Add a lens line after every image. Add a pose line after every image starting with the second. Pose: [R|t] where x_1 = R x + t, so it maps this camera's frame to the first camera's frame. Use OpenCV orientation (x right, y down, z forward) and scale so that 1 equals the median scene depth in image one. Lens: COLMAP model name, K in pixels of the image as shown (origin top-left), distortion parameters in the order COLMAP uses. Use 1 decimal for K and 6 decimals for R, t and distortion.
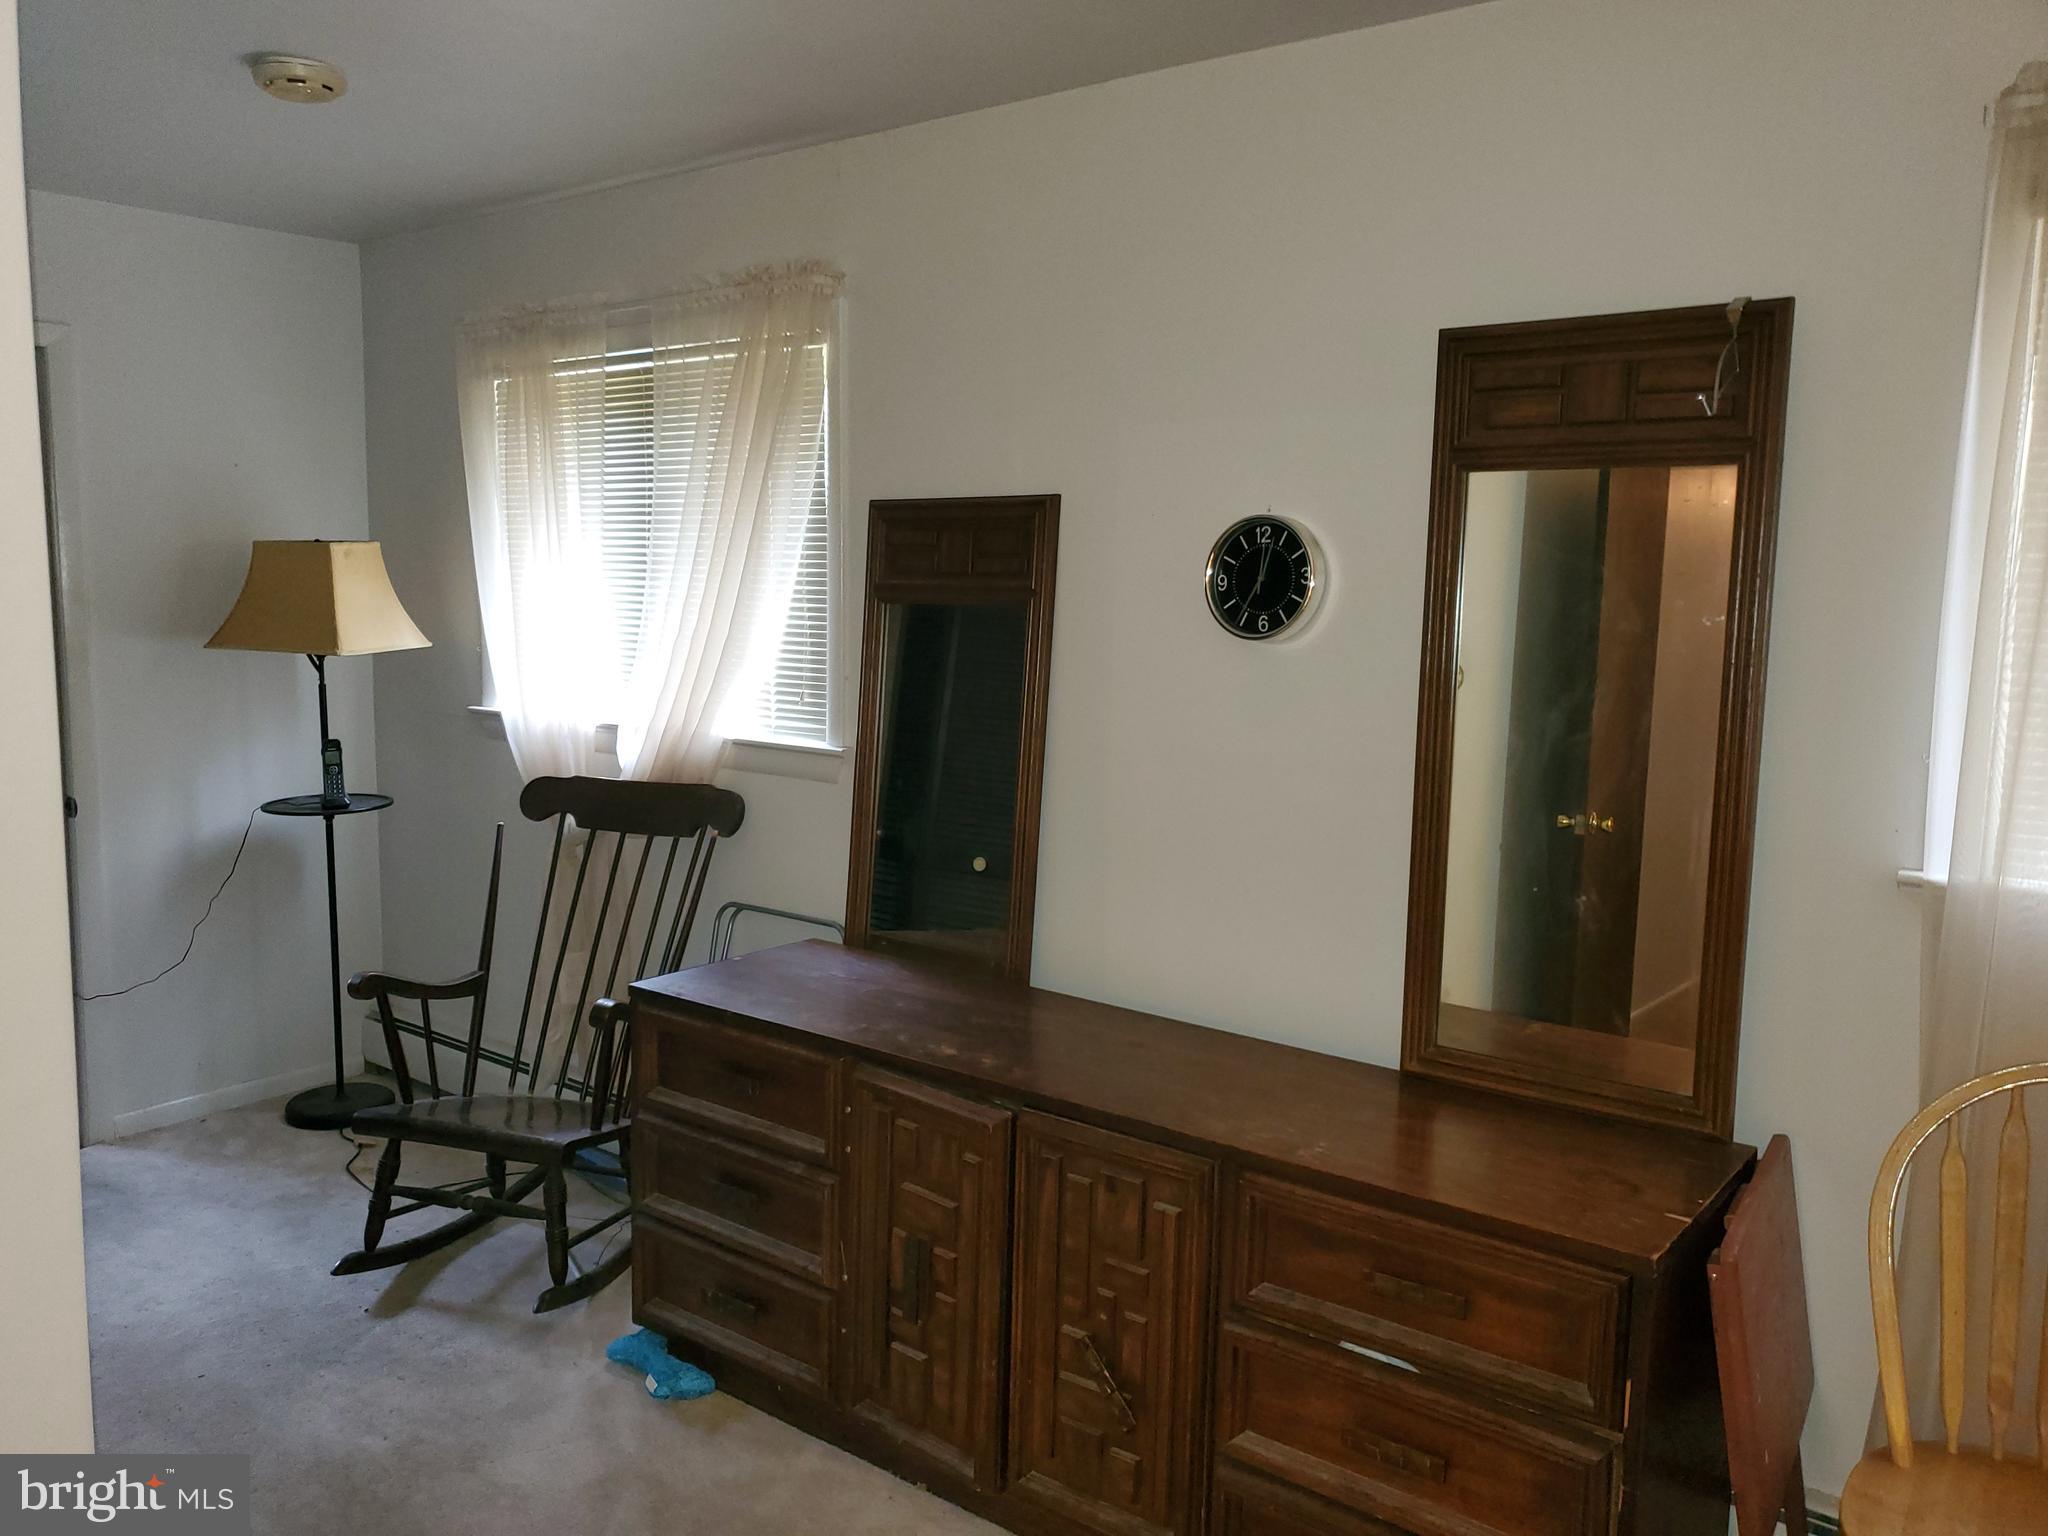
lens RADIAL K [[1594.7, 0, 990.9], [0, 1594.7, 767.6], [0, 0, 1]] dist [0.035220, -0.014601]
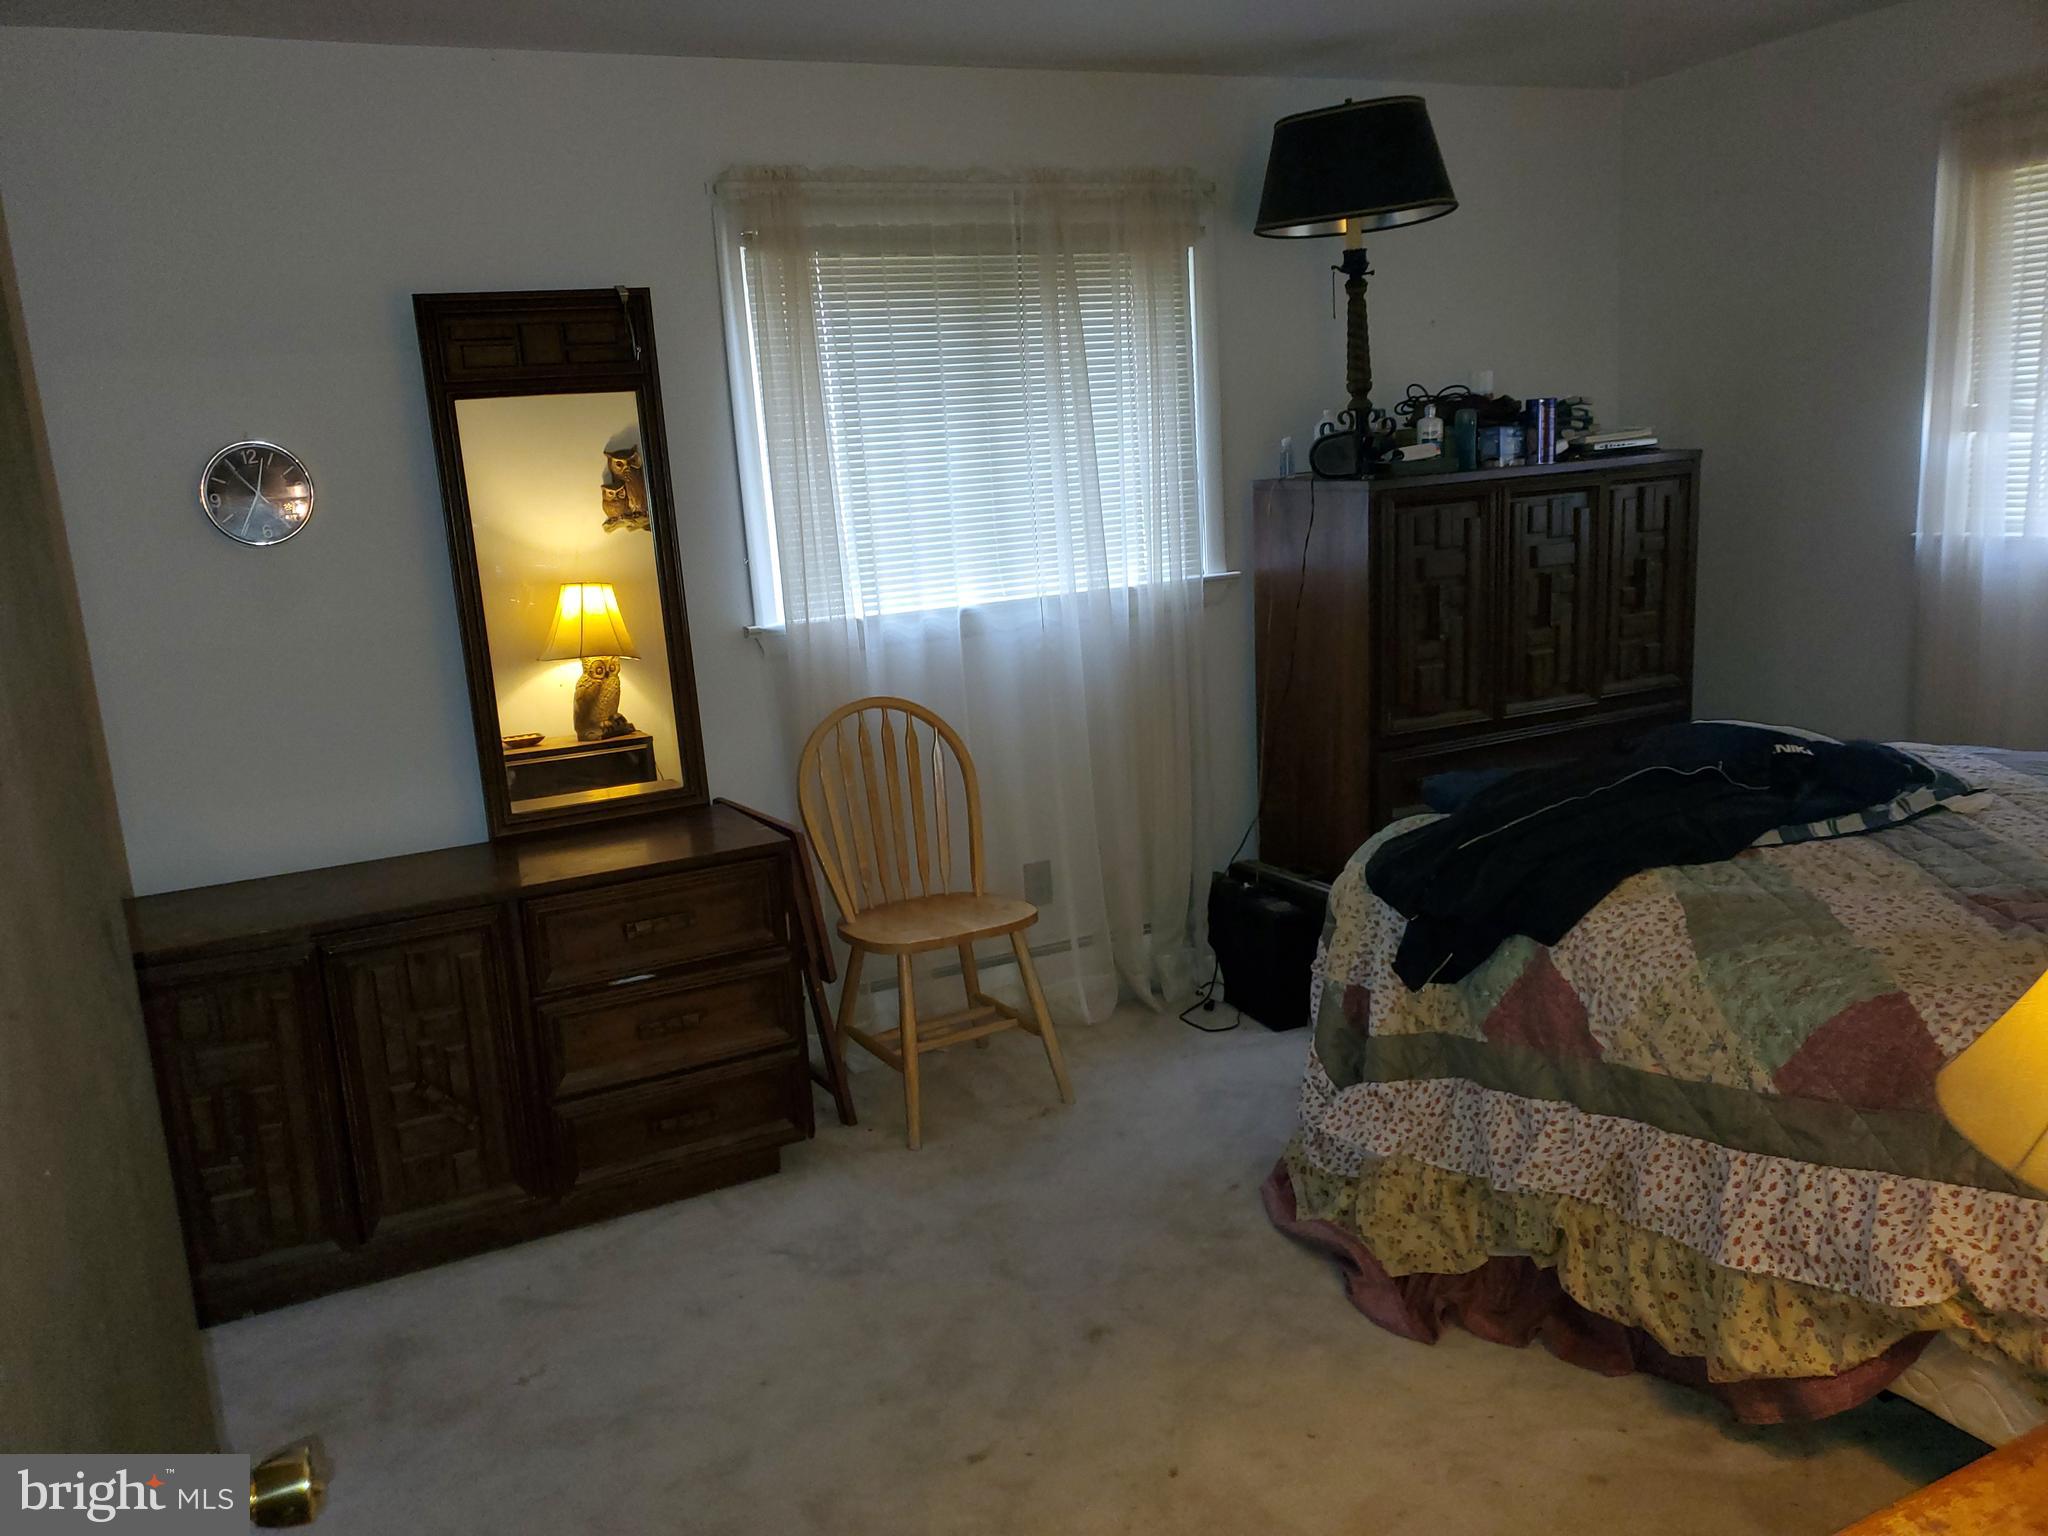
lens RADIAL K [[1594.7, 0, 990.9], [0, 1594.7, 767.6], [0, 0, 1]] dist [0.035220, -0.014601]
pose [[0.465258, -0.224272, 0.856292, -0.643850], [0.189150, 0.970216, 0.151337, 0.001130], [-0.864729, 0.091557, 0.493822, -0.045523]]
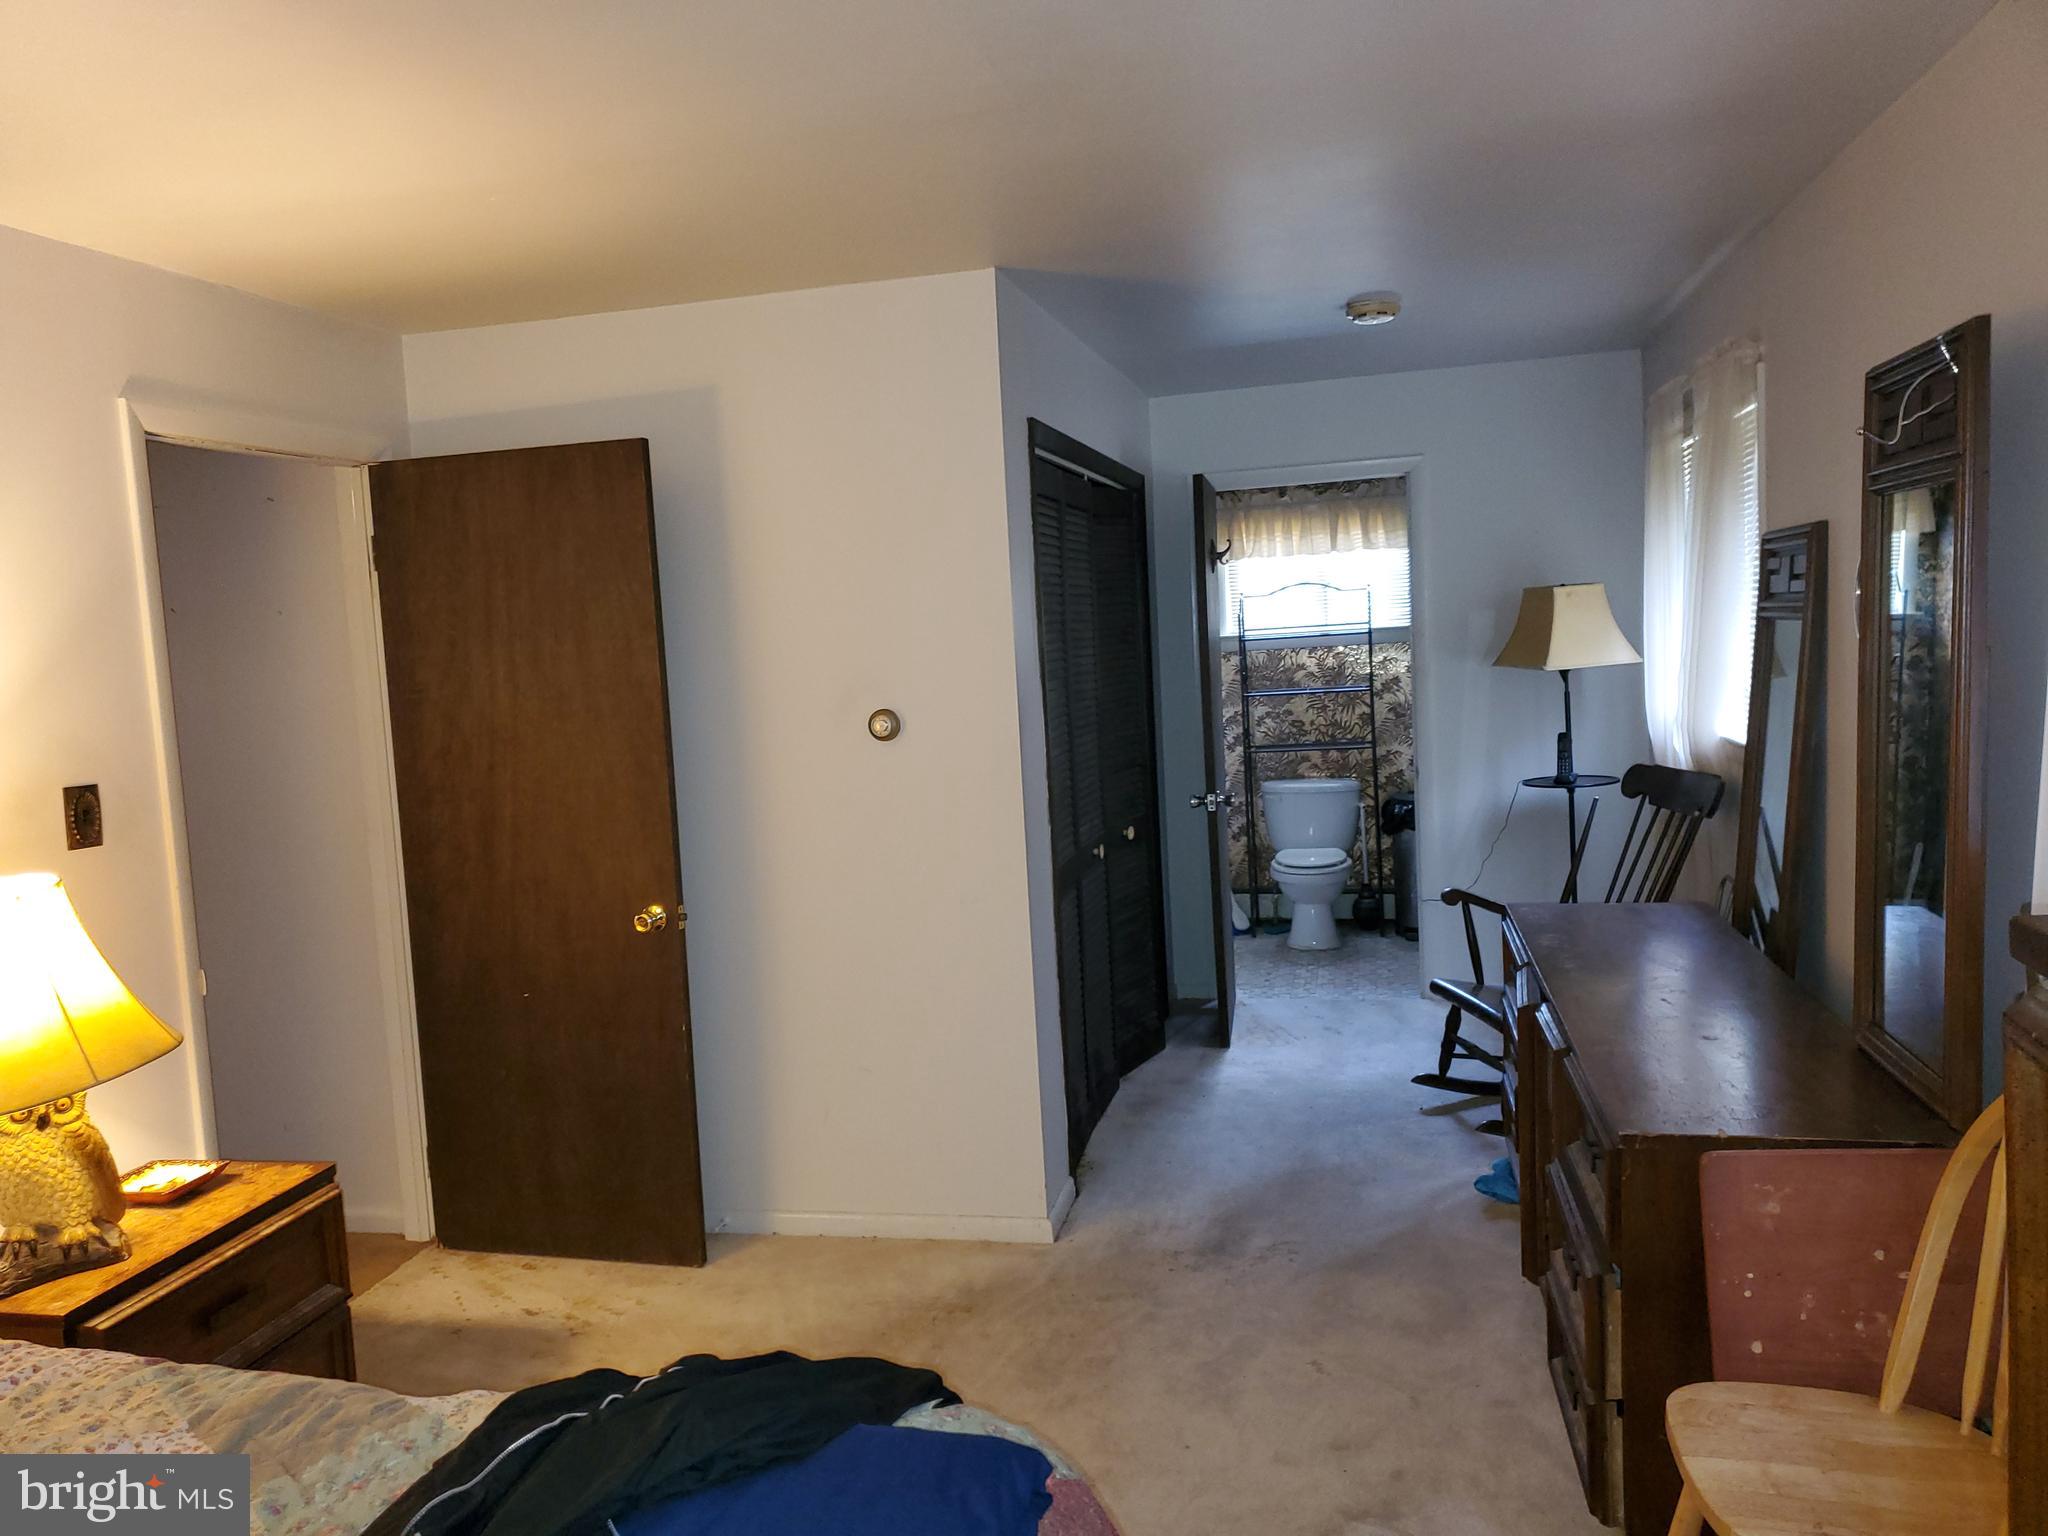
lens RADIAL K [[1594.7, 0, 990.9], [0, 1594.7, 767.6], [0, 0, 1]] dist [0.035220, -0.014601]
pose [[0.419927, 0.041110, -0.906626, 0.786060], [-0.038288, 0.998887, 0.027559, -0.008177], [0.906750, 0.023140, 0.421033, -0.006403]]
